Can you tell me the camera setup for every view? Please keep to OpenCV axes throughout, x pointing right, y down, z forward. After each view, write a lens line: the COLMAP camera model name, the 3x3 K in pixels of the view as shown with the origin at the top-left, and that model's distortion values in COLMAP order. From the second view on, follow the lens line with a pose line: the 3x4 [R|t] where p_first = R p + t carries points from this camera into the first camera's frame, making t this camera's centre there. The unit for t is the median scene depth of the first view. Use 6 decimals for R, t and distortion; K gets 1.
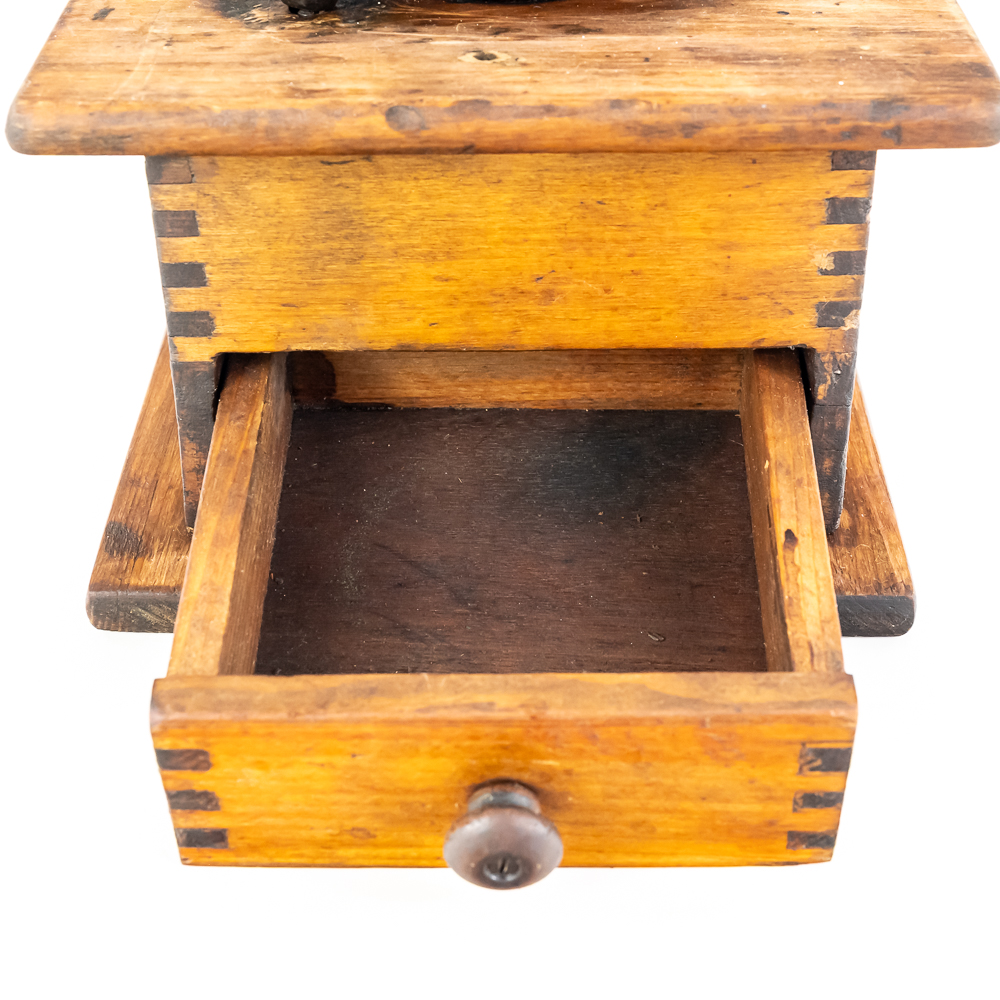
lens RADIAL K [[1881.1, 0, 500.0], [0, 1881.1, 500.0], [0, 0, 1]] dist [-0.012800, 0.110693]
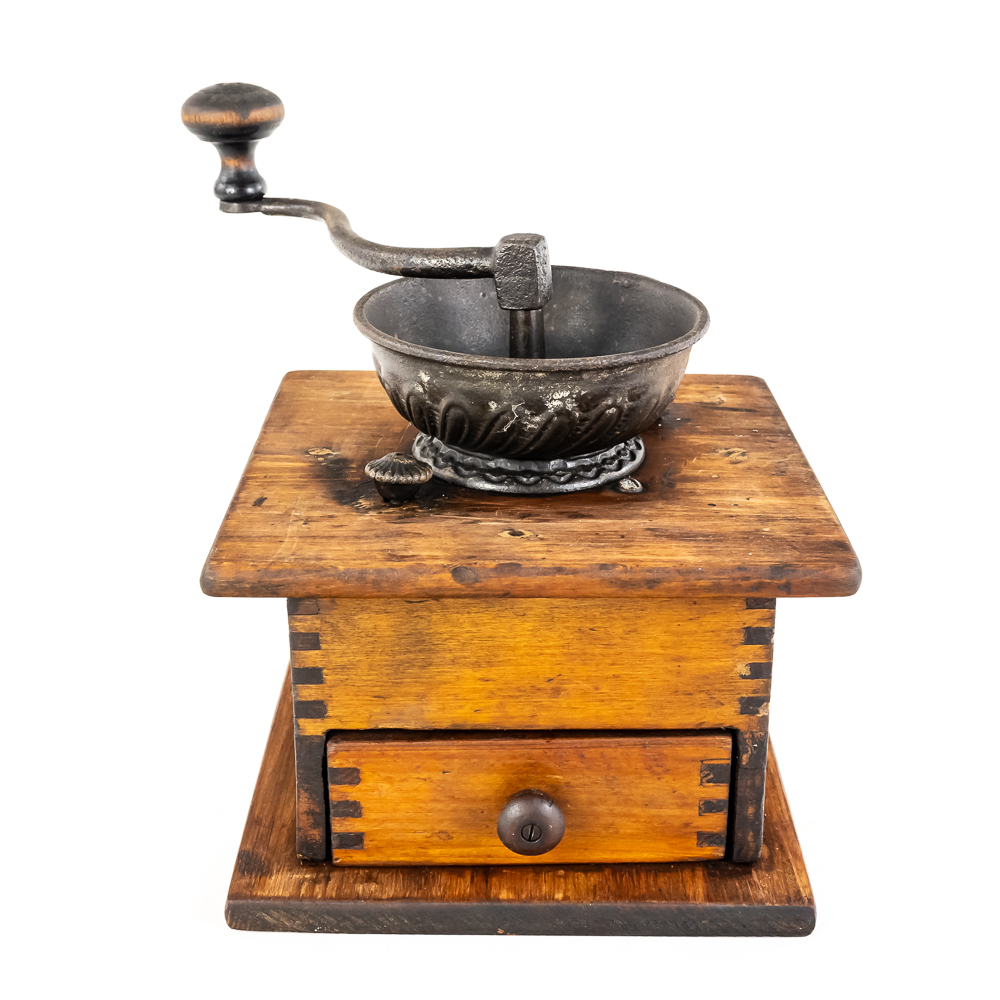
lens RADIAL K [[1618.3, 0, 506.2], [0, 1618.3, 497.7], [0, 0, 1]] dist [-0.009522, 0.076308]
pose [[0.999895, 0.008261, 0.011881, -0.030488], [-0.005437, 0.975354, -0.220577, 0.022875], [-0.013411, 0.220489, 0.975297, -0.269184]]
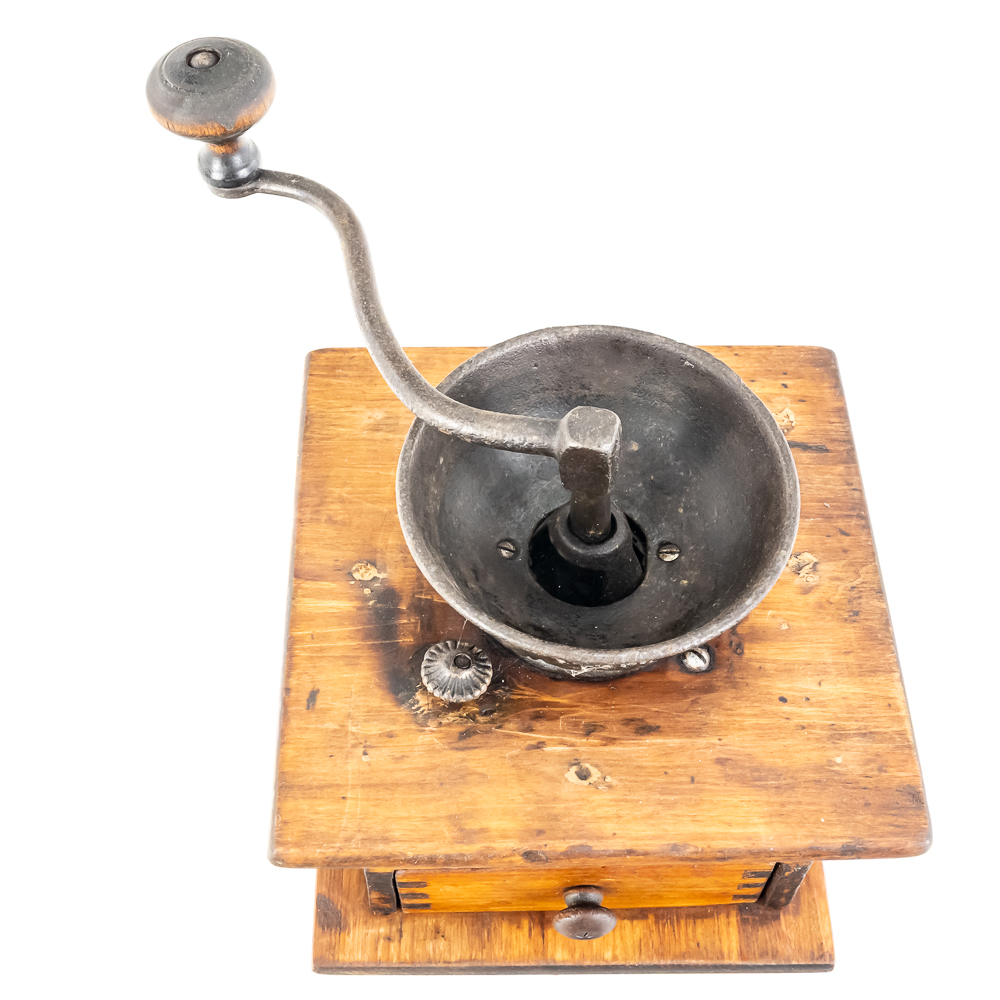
lens RADIAL K [[1418.2, 0, 500.0], [0, 1418.2, 500.0], [0, 0, 1]] dist [-0.009456, 0.001961]
pose [[0.999549, -0.015221, 0.025898, -0.095699], [0.004319, 0.925993, 0.377516, -0.829459], [-0.029728, -0.377234, 0.925641, 0.049386]]
